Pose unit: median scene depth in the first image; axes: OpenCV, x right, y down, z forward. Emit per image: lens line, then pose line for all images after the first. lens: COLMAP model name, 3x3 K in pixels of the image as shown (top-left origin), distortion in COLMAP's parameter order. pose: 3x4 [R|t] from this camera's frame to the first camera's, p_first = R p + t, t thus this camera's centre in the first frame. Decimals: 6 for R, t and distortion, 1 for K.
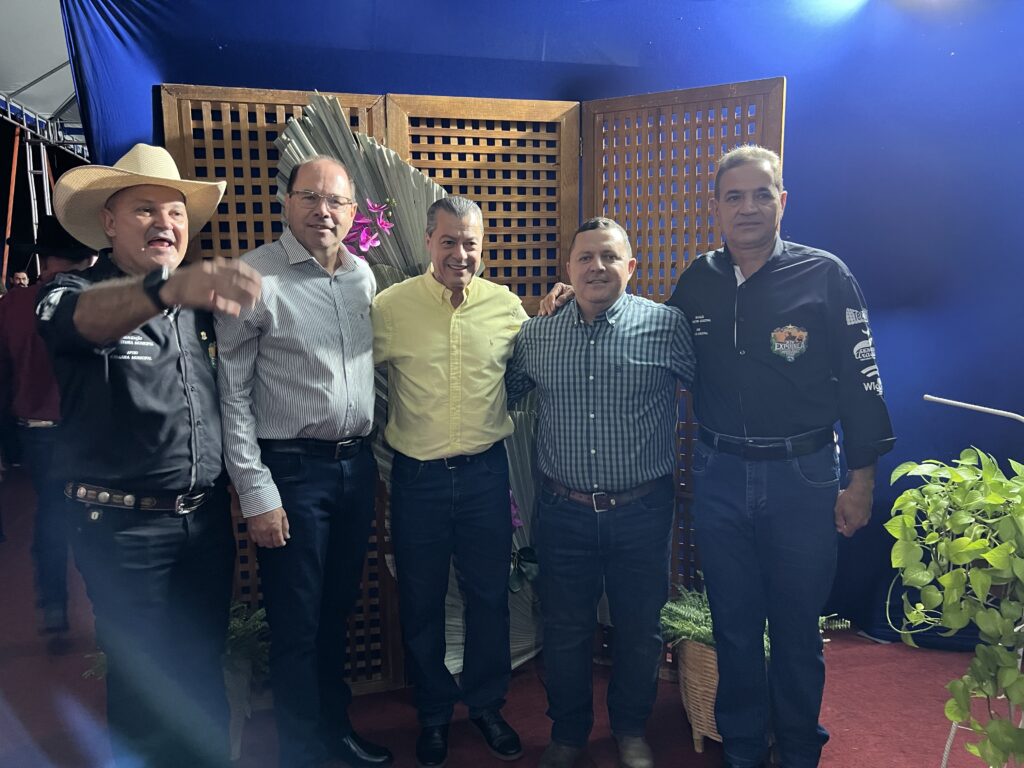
lens RADIAL K [[775.6, 0, 505.0], [0, 775.6, 385.3], [0, 0, 1]] dist [0.010574, -0.013023]
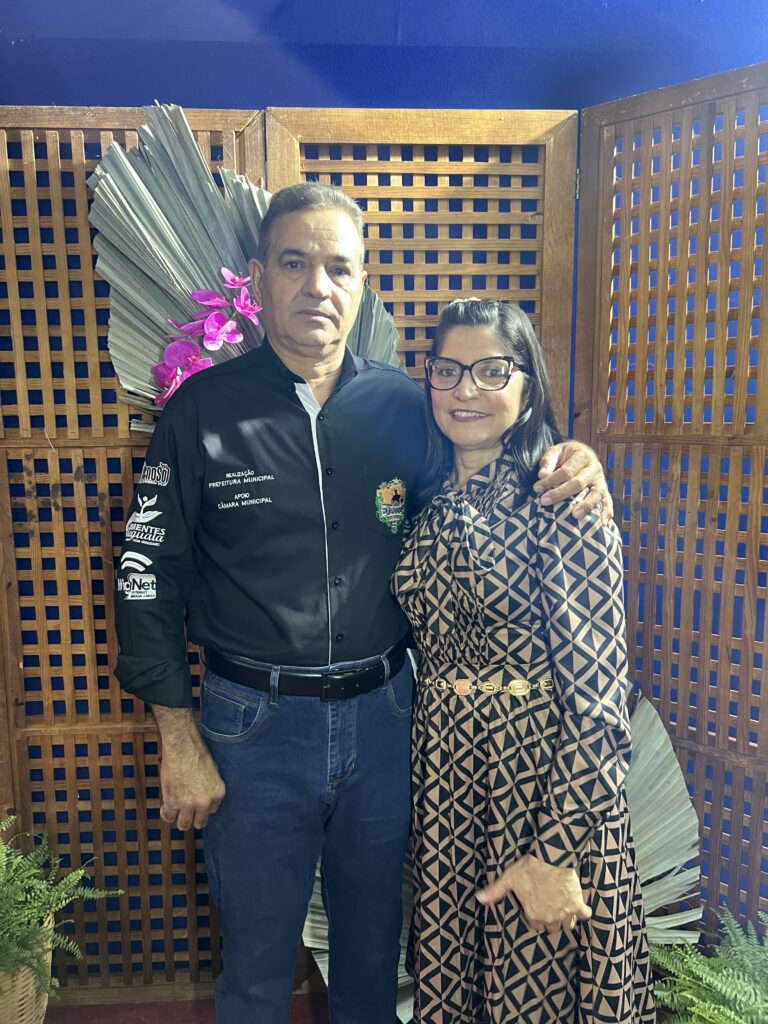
lens RADIAL K [[774.2, 0, 387.4], [0, 774.2, 533.7], [0, 0, 1]] dist [0.005462, -0.000070]
pose [[0.980035, 0.032415, -0.196164, 0.081452], [-0.030073, 0.999437, 0.014905, -0.031490], [0.196537, -0.008708, 0.980458, 0.367167]]
